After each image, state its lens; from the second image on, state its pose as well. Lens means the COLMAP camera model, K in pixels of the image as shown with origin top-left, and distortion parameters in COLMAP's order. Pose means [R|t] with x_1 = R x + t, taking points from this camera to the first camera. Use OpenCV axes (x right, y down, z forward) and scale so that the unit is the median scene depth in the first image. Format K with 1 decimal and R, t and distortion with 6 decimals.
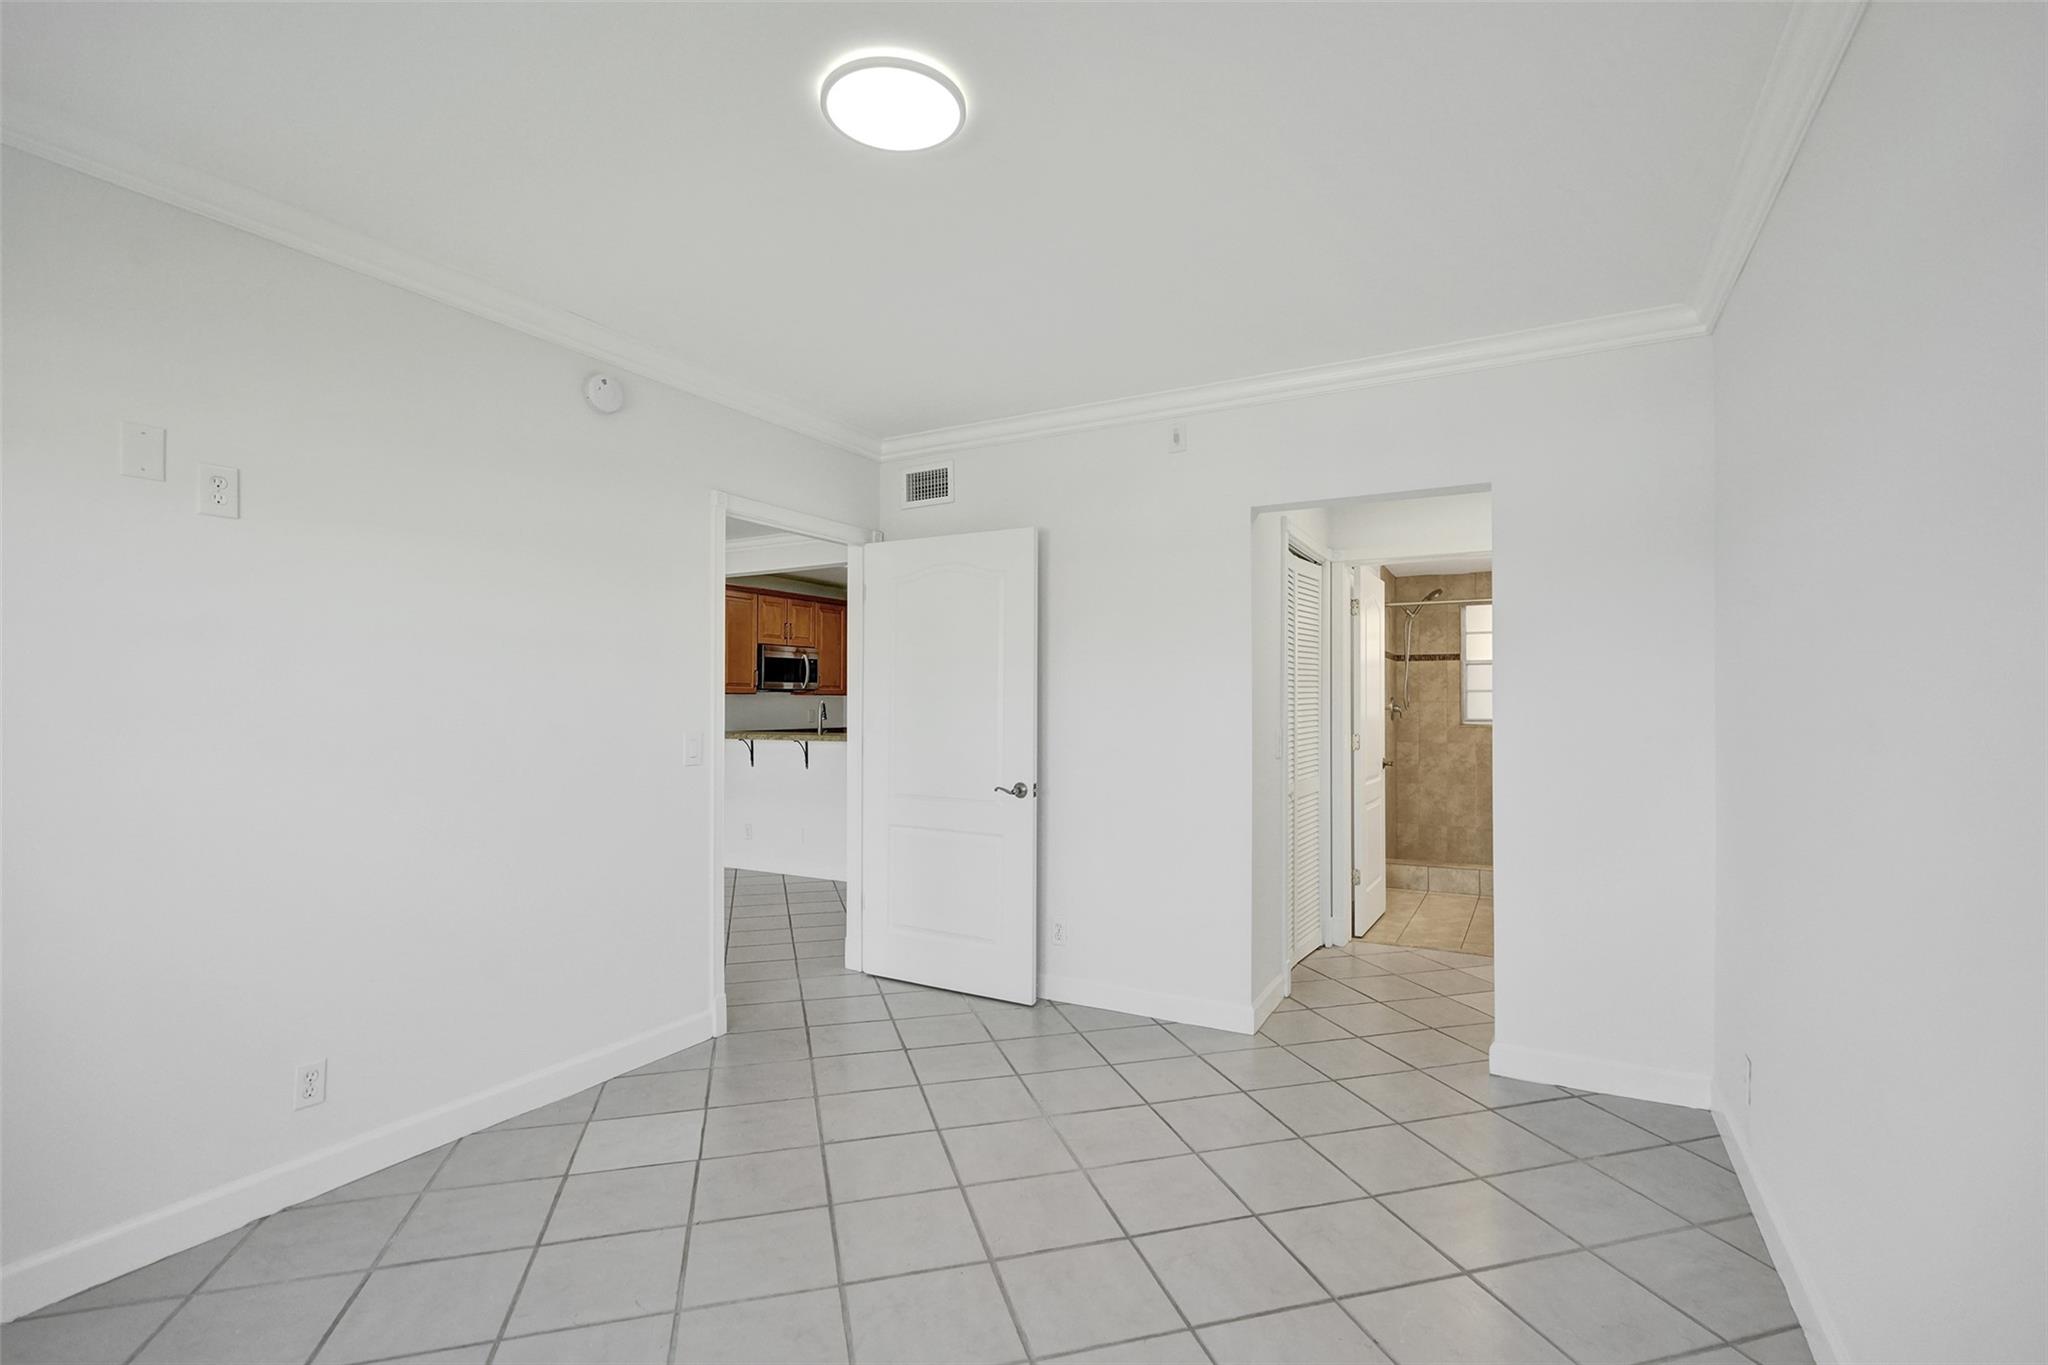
lens RADIAL K [[927.5, 0, 1028.1], [0, 927.5, 694.0], [0, 0, 1]] dist [-0.015083, 0.004638]
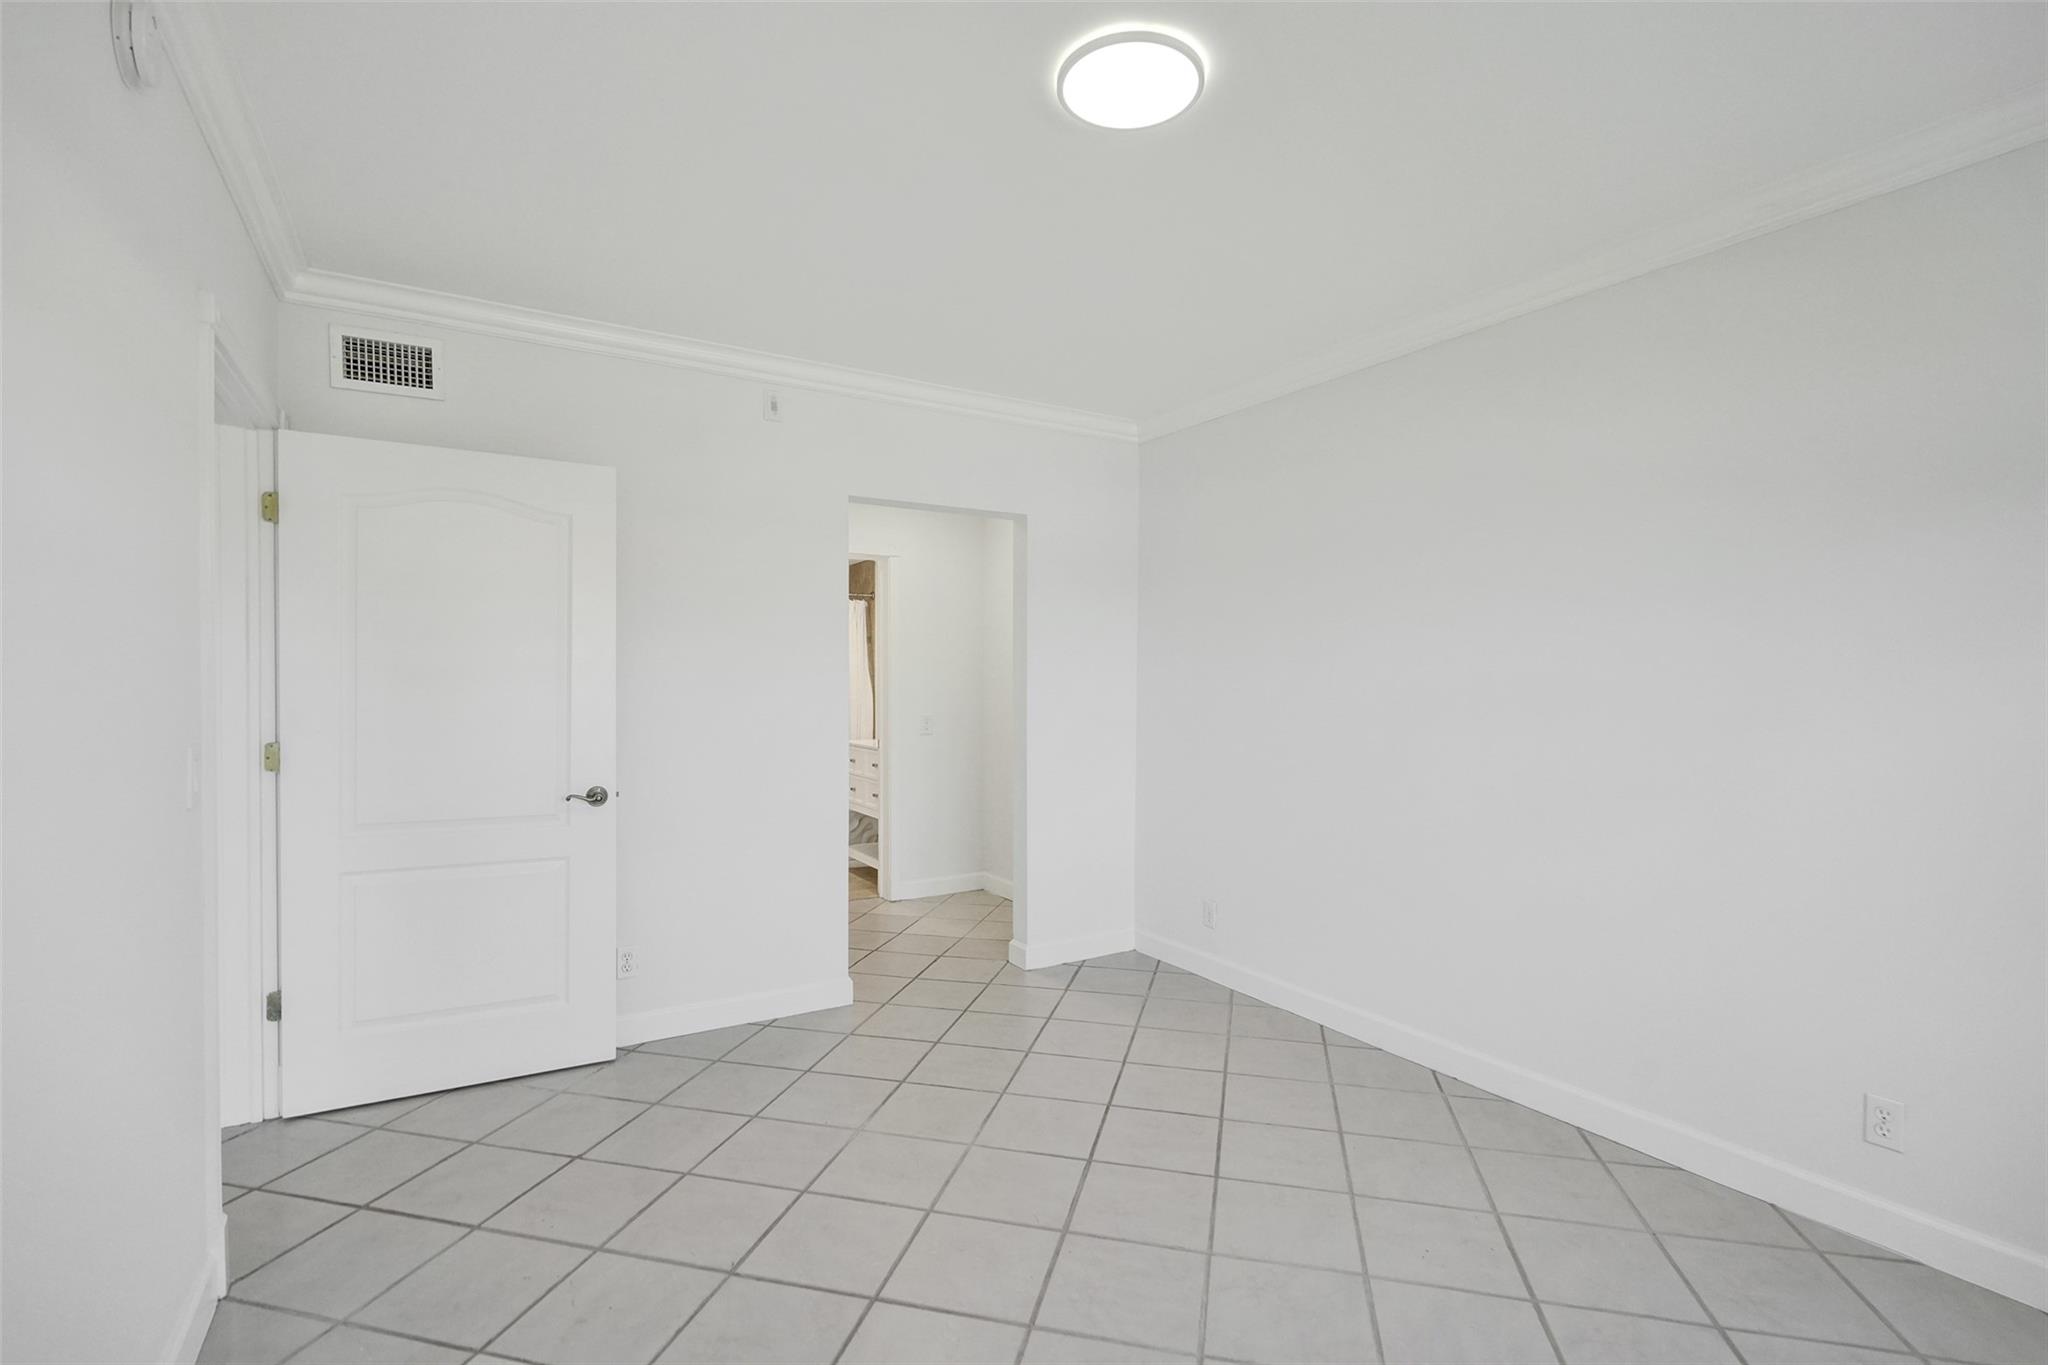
lens RADIAL K [[927.5, 0, 1034.9], [0, 927.5, 689.4], [0, 0, 1]] dist [-0.015083, 0.004638]
pose [[0.494810, -0.004317, 0.868991, -0.487590], [-0.007633, 0.999927, 0.009314, 0.002804], [-0.868968, -0.011241, 0.494741, 0.271274]]
